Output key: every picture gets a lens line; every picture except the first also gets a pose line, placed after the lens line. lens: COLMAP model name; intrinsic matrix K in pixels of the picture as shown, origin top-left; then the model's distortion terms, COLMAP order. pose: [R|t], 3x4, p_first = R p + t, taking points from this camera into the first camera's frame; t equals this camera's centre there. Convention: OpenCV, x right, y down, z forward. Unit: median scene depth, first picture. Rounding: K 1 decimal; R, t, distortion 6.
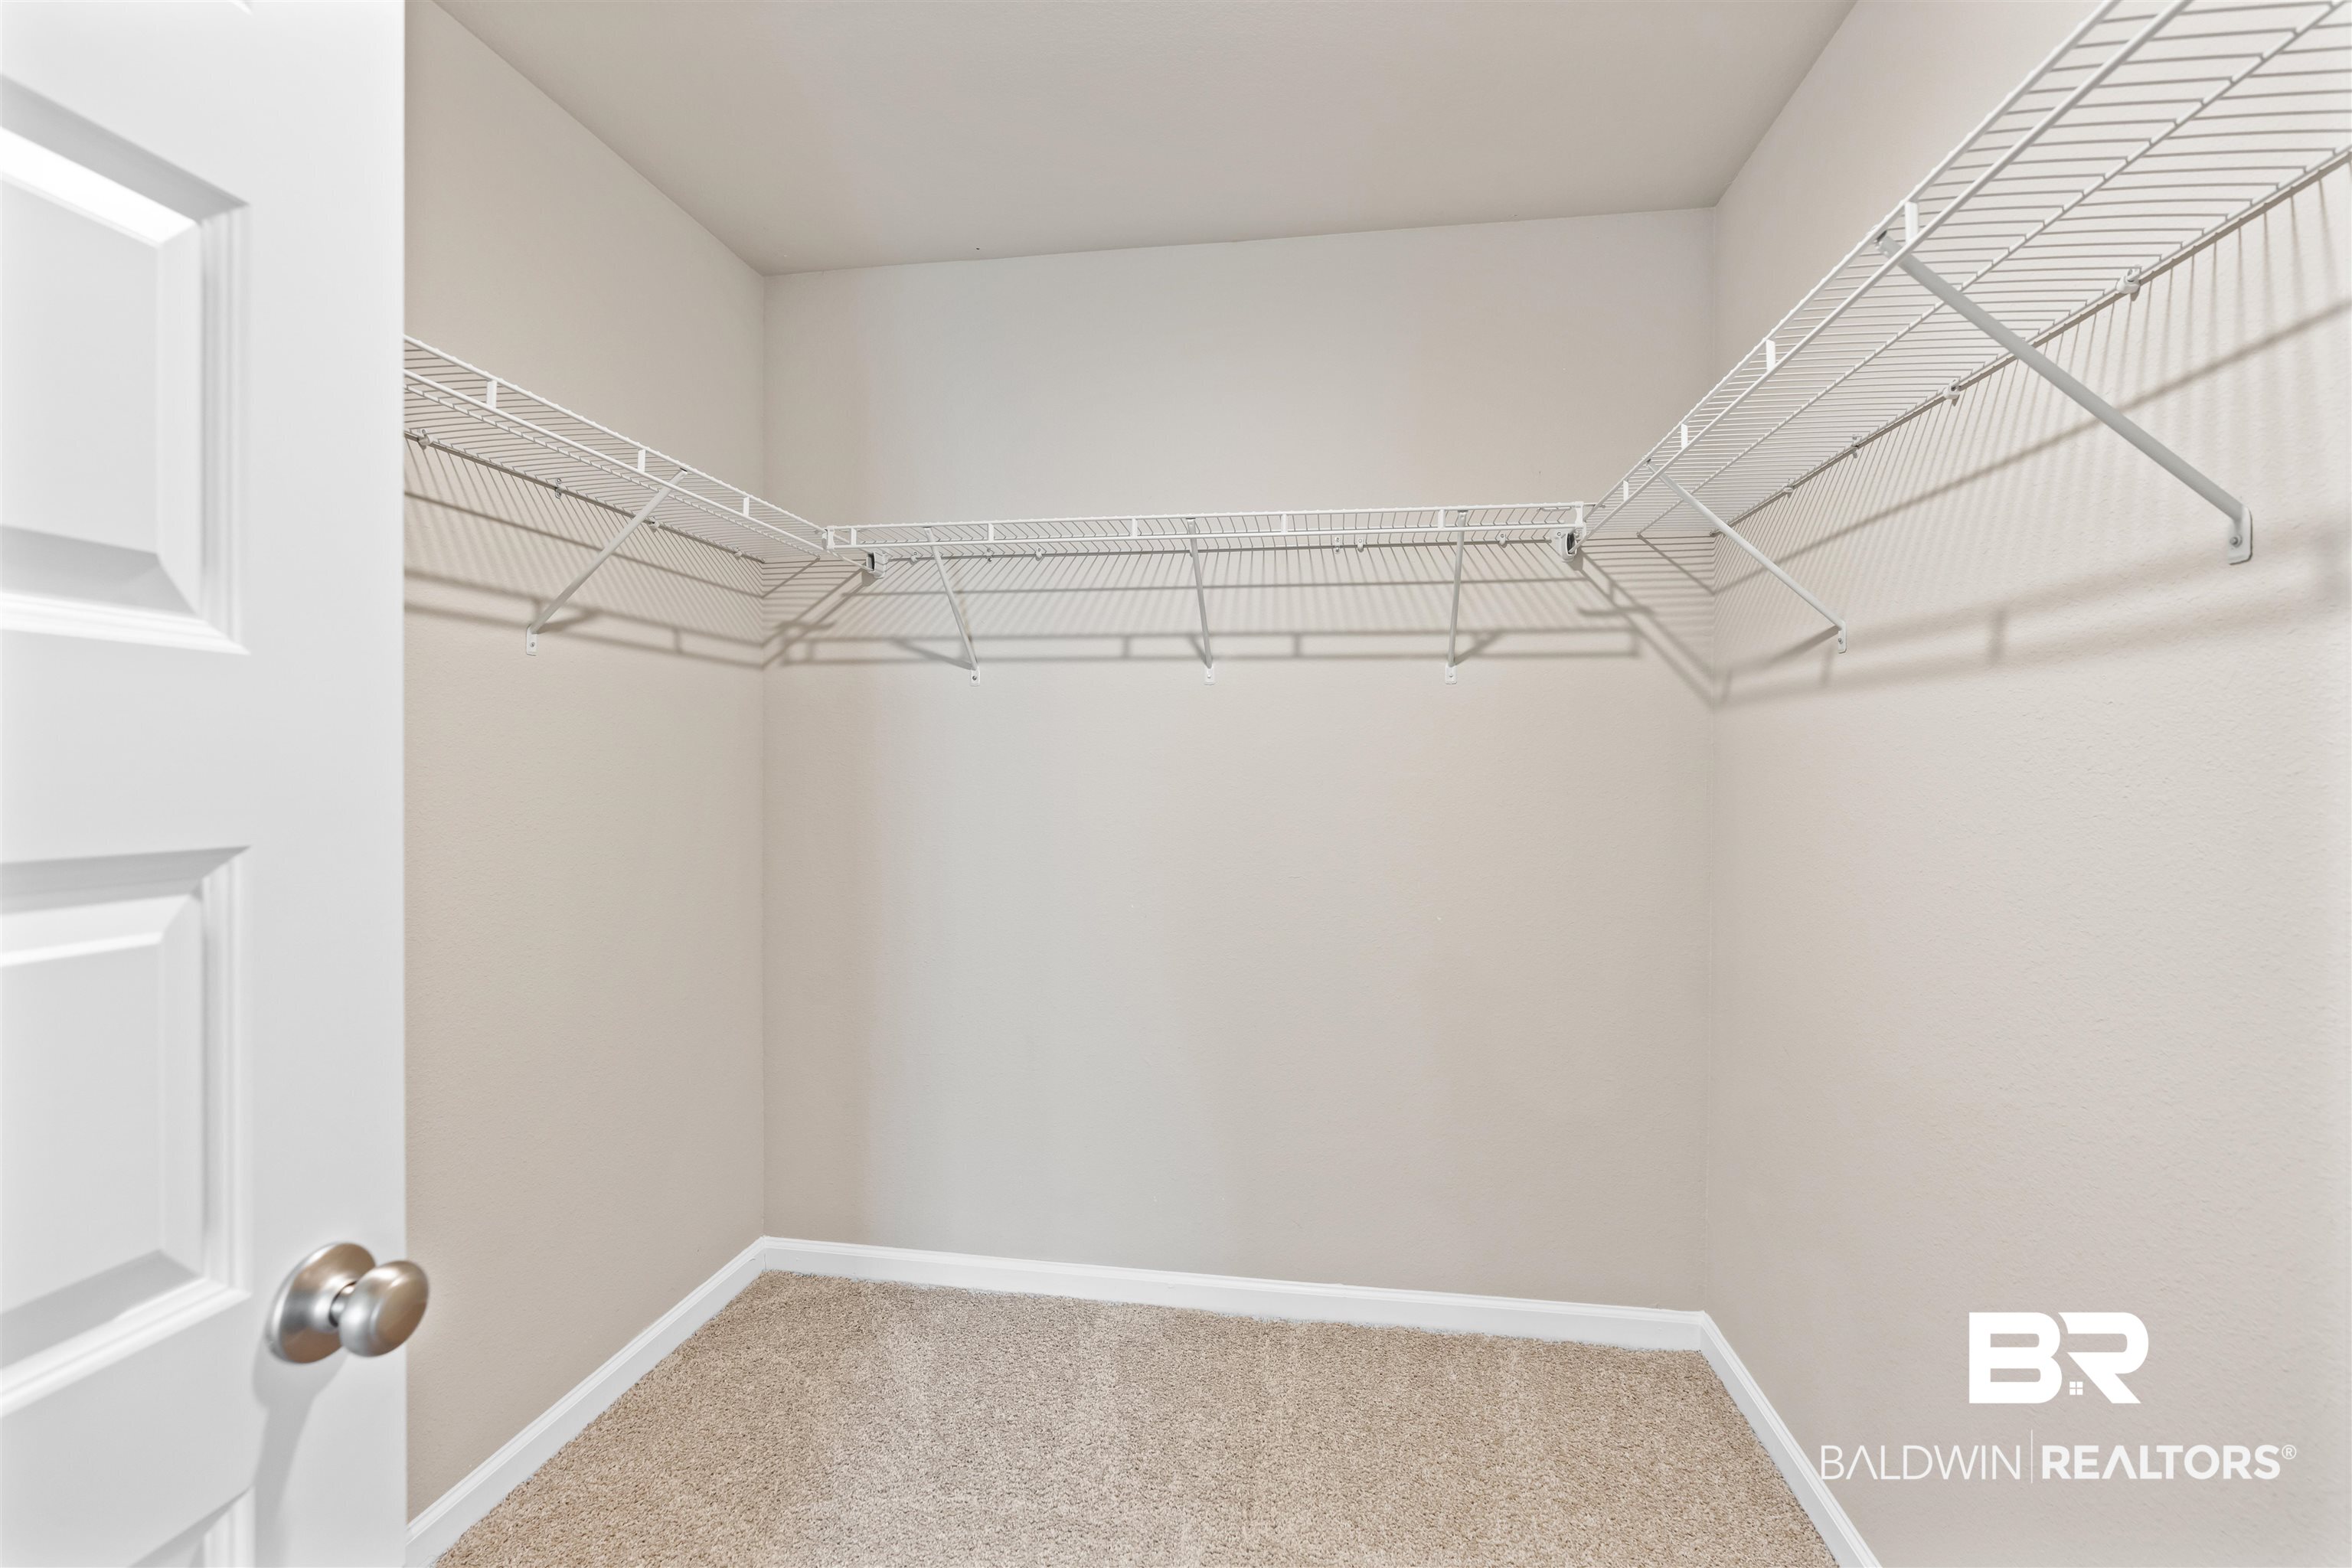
lens RADIAL K [[1085.1, 0, 1183.5], [0, 1085.1, 790.1], [0, 0, 1]] dist [-0.007678, 0.001890]
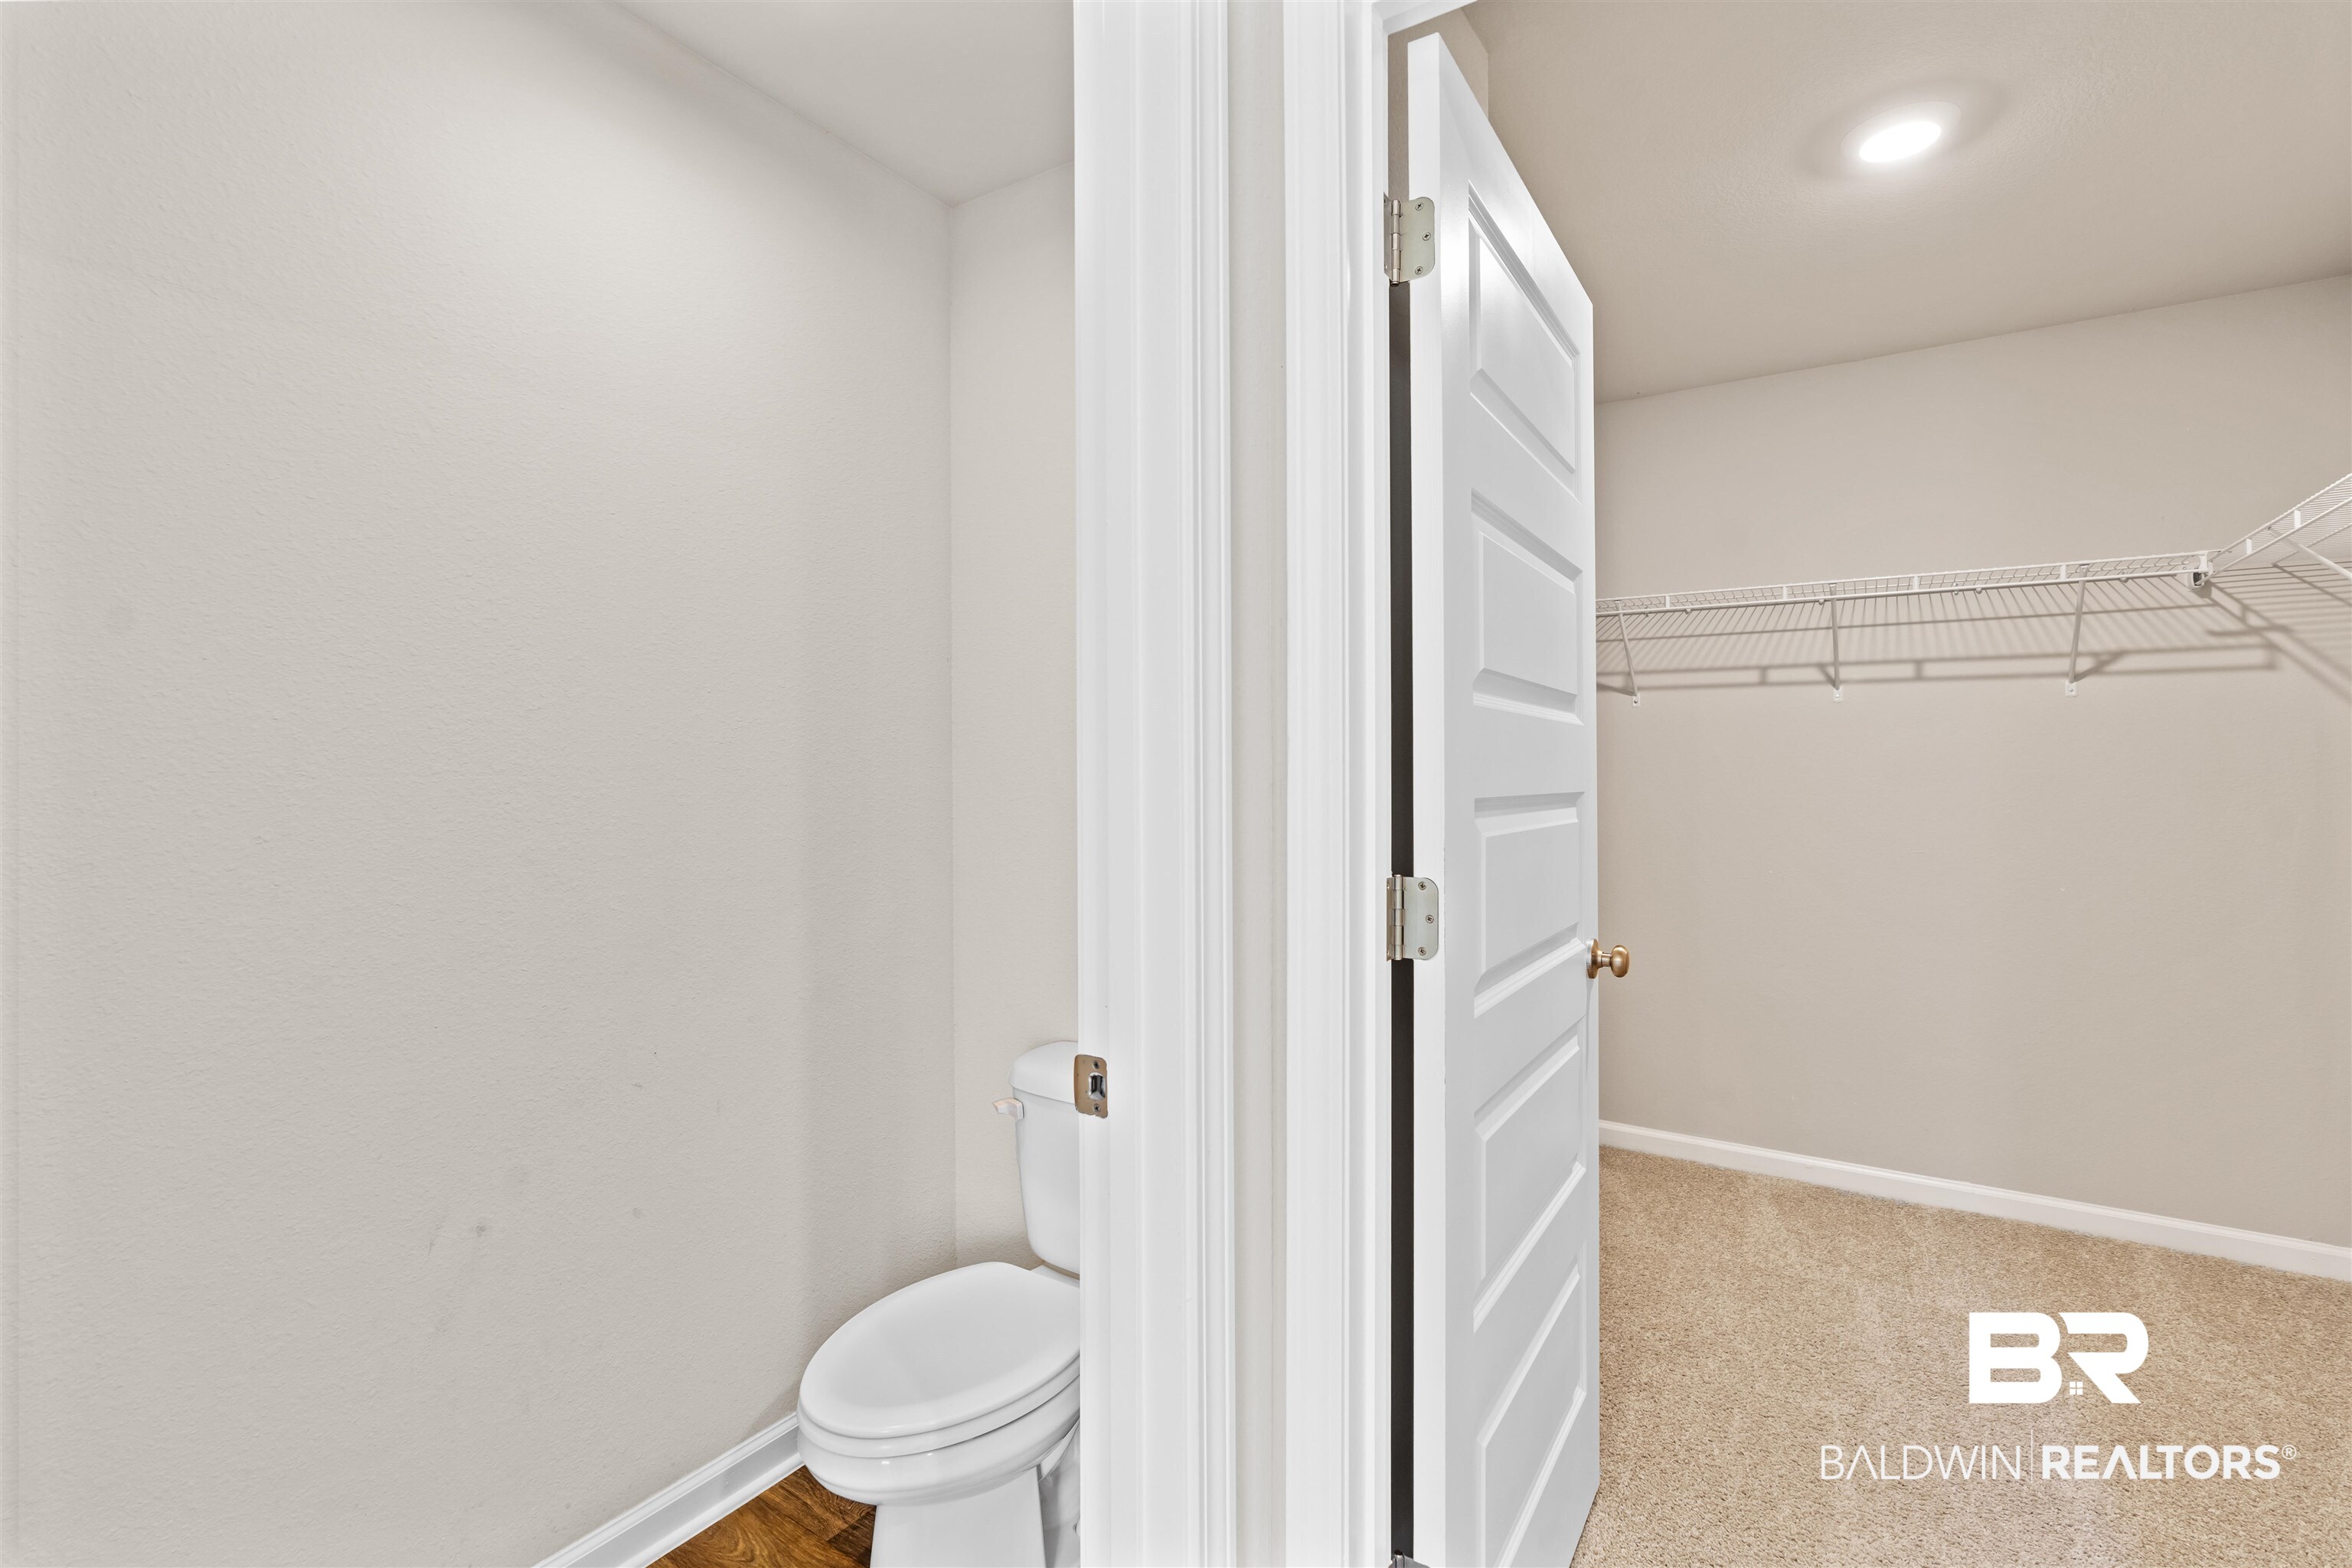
lens RADIAL K [[1085.1, 0, 1168.5], [0, 1085.1, 760.4], [0, 0, 1]] dist [-0.007678, 0.001890]
pose [[0.907221, -0.005171, -0.420622, -0.164204], [-0.007276, 0.999582, -0.027981, 0.014137], [0.420591, 0.028445, 0.906804, -0.525288]]
